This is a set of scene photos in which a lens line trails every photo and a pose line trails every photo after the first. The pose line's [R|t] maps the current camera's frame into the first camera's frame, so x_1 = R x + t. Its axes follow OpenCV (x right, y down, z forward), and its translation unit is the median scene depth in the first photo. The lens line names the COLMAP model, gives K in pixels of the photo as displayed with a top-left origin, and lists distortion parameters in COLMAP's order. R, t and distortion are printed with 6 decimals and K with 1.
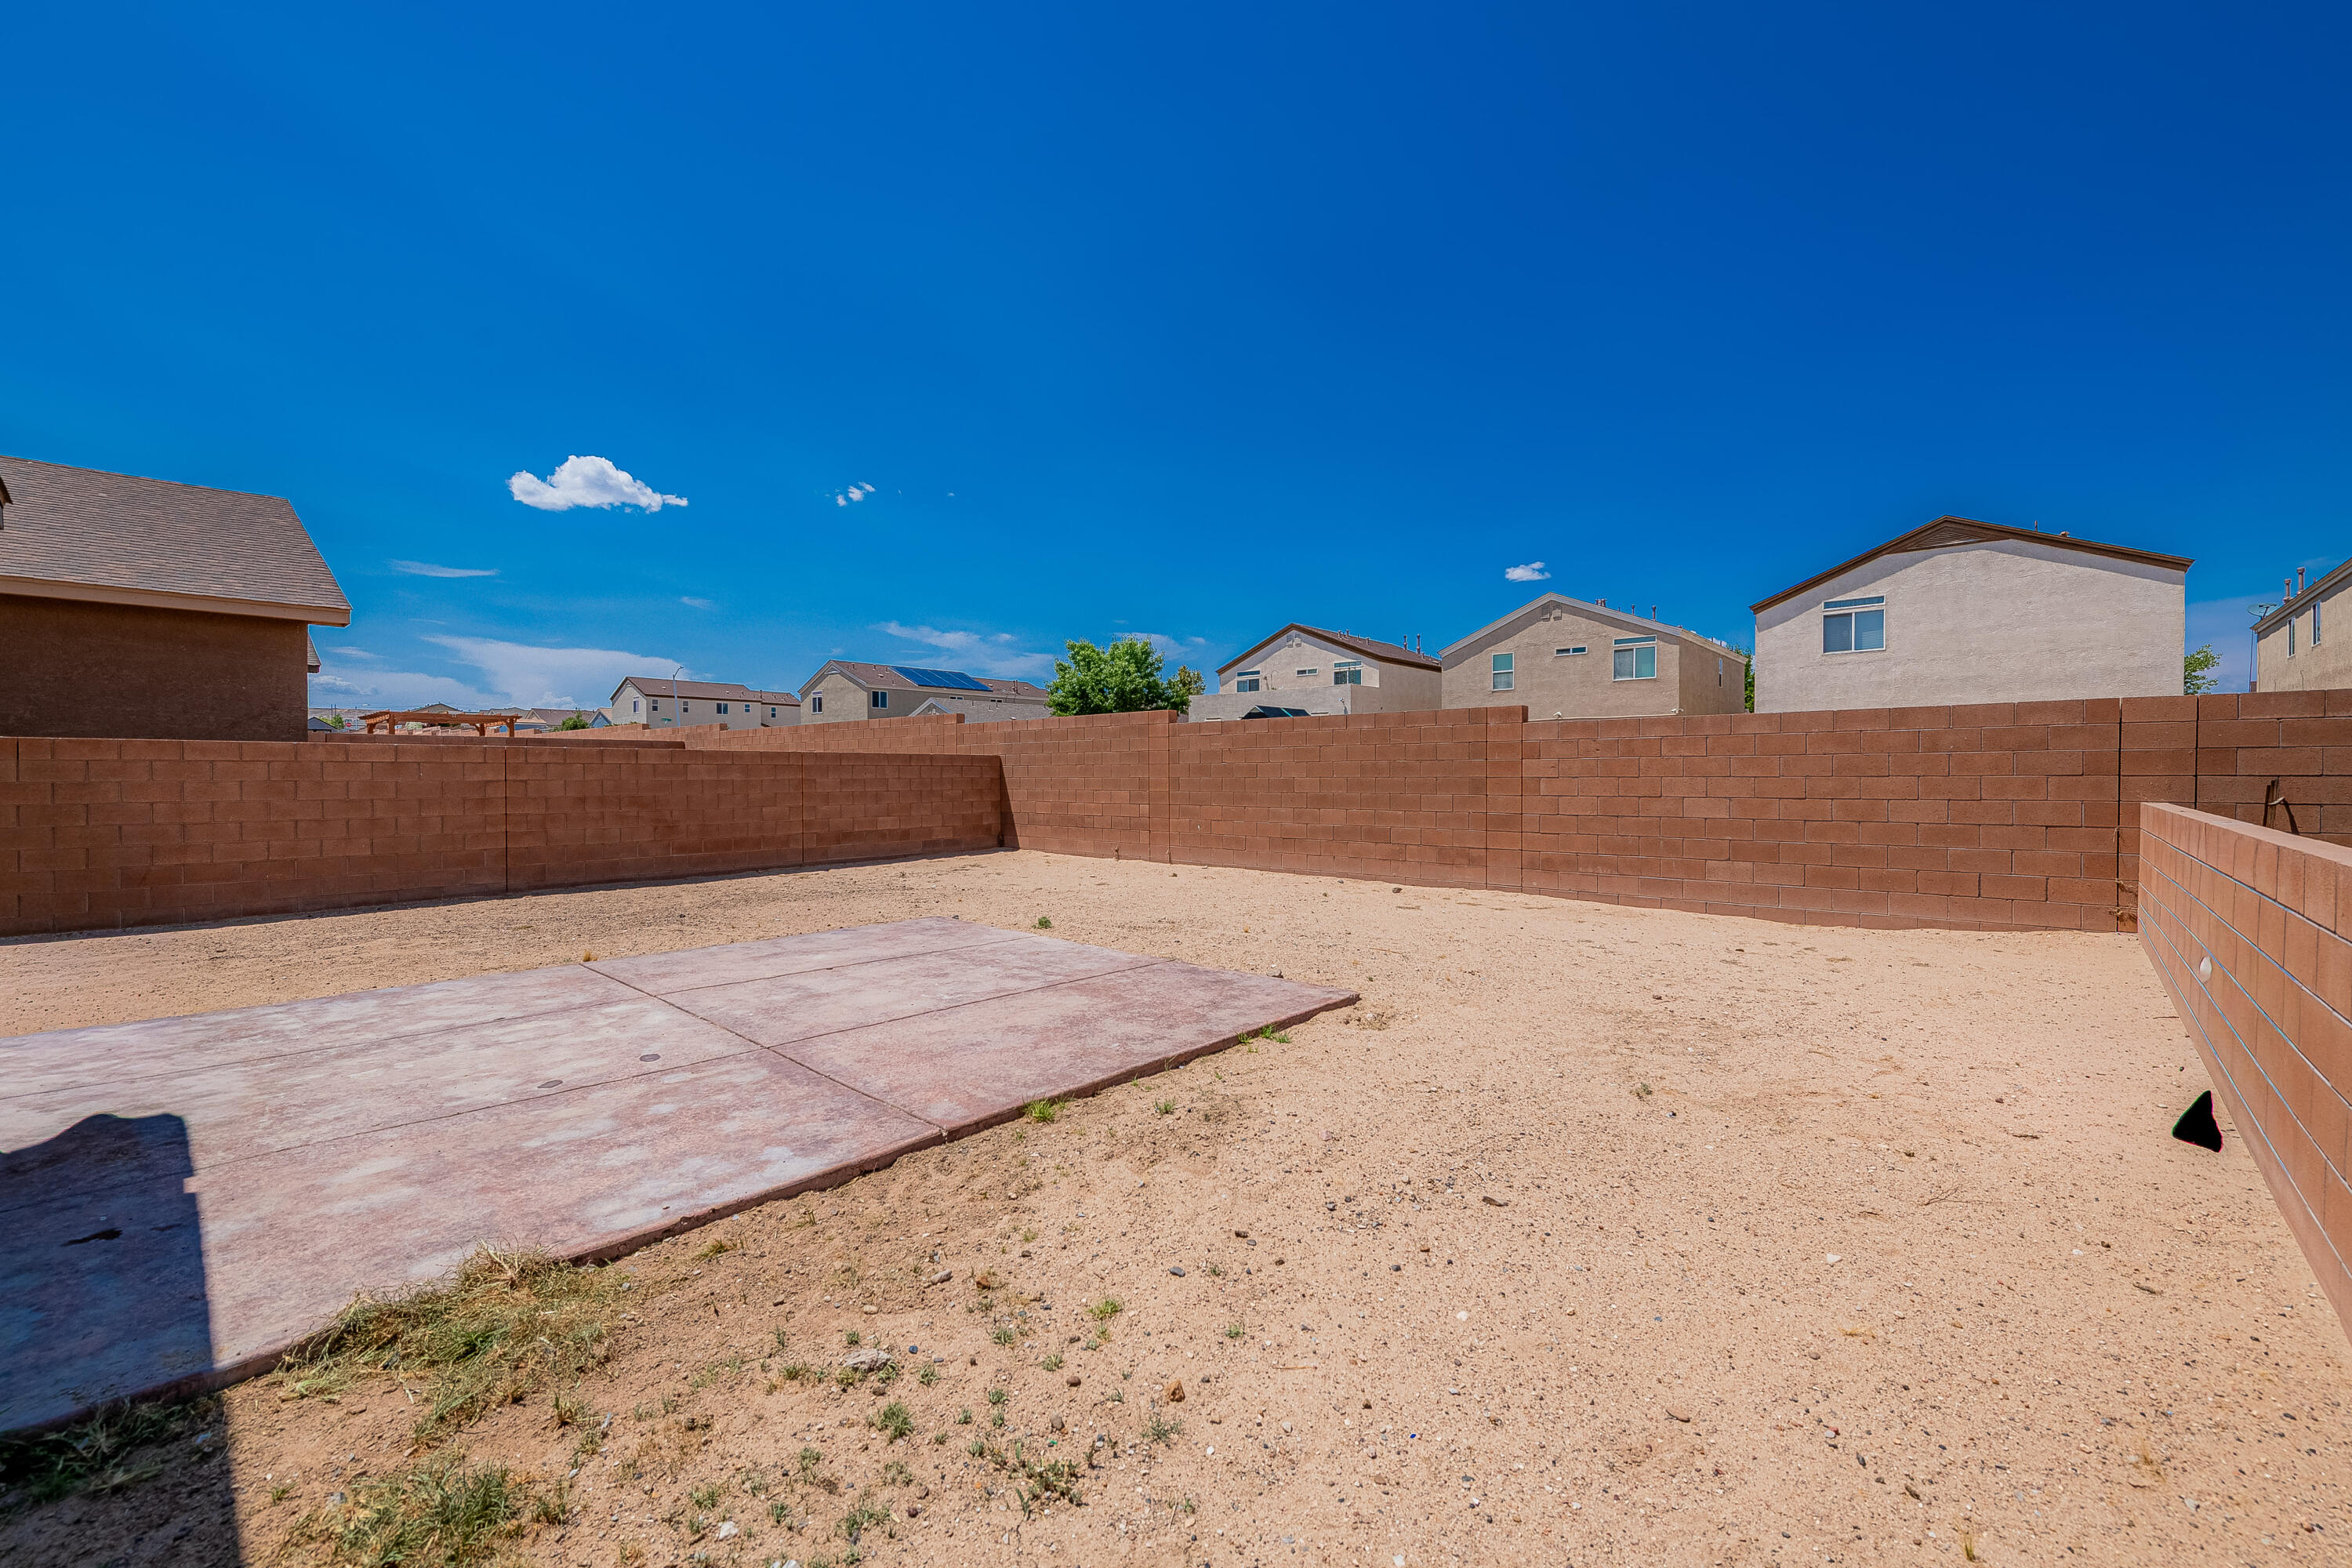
lens RADIAL K [[943.8, 0, 1193.8], [0, 943.8, 771.3], [0, 0, 1]] dist [0.000391, -0.000151]
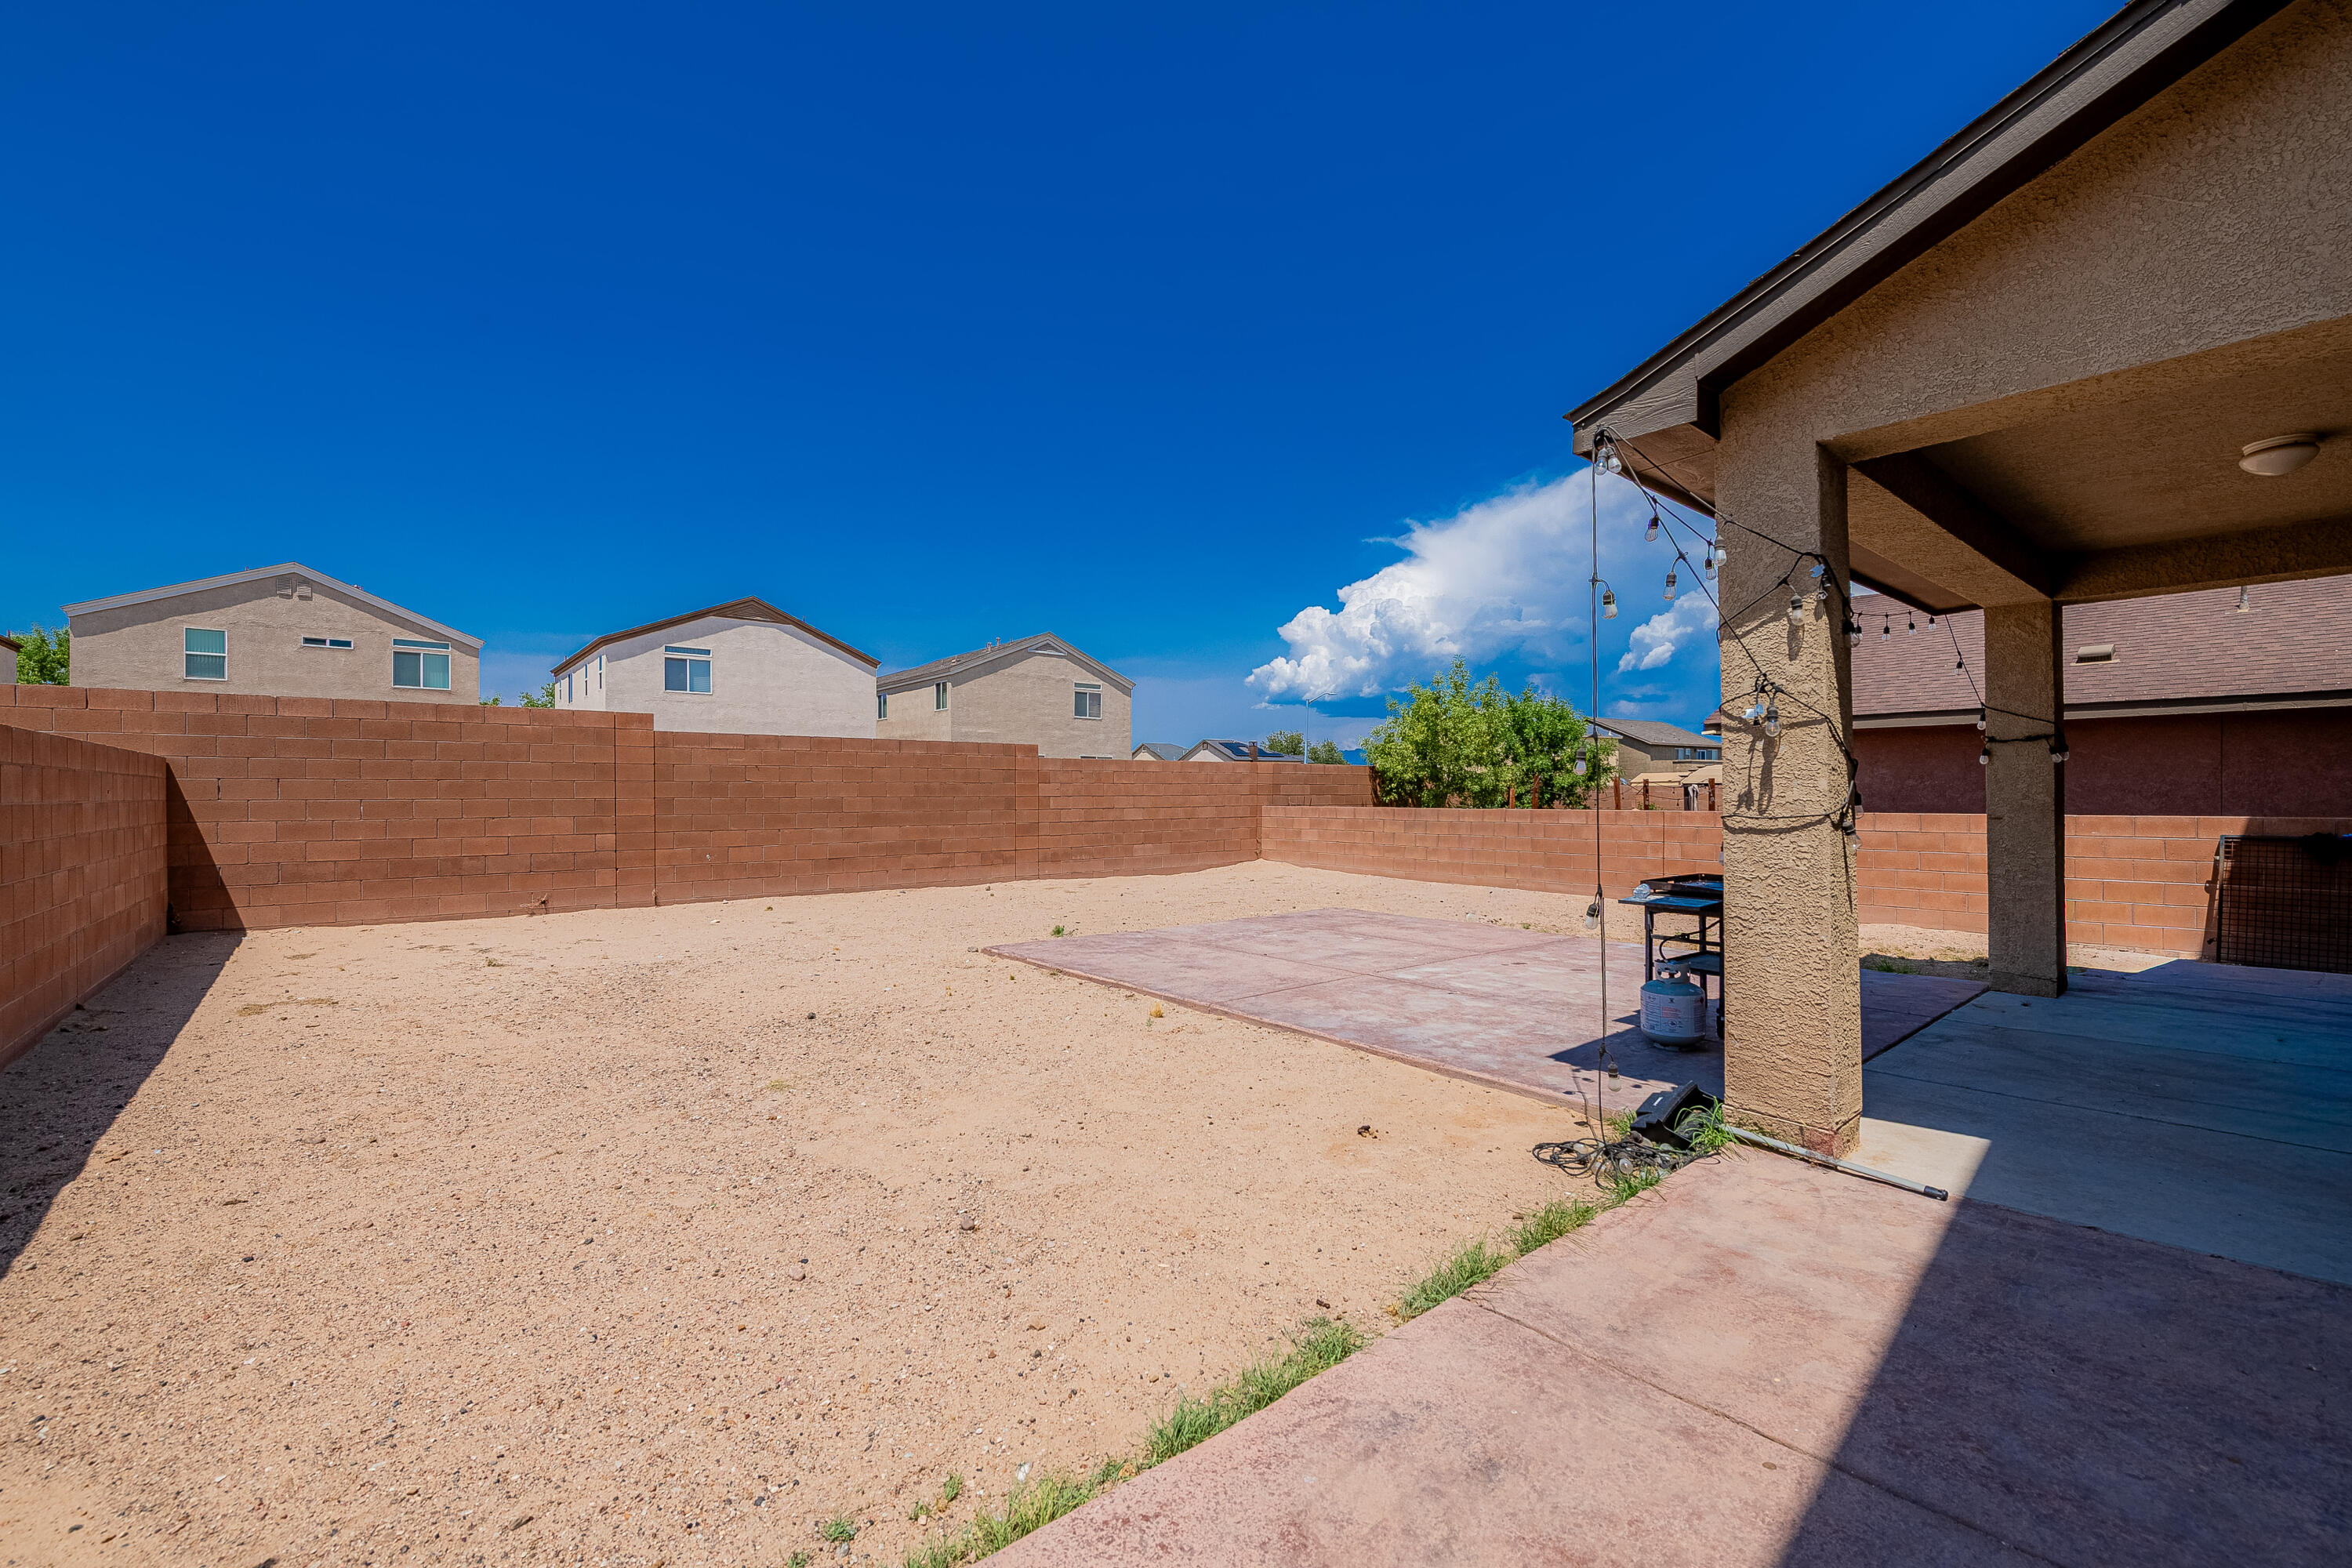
lens RADIAL K [[943.8, 0, 1193.8], [0, 943.8, 771.3], [0, 0, 1]] dist [0.000391, -0.000151]
pose [[0.135647, 0.026788, 0.990395, -0.838435], [-0.000707, 0.999637, -0.026941, 0.005626], [-0.990757, 0.002954, 0.135617, 0.488869]]
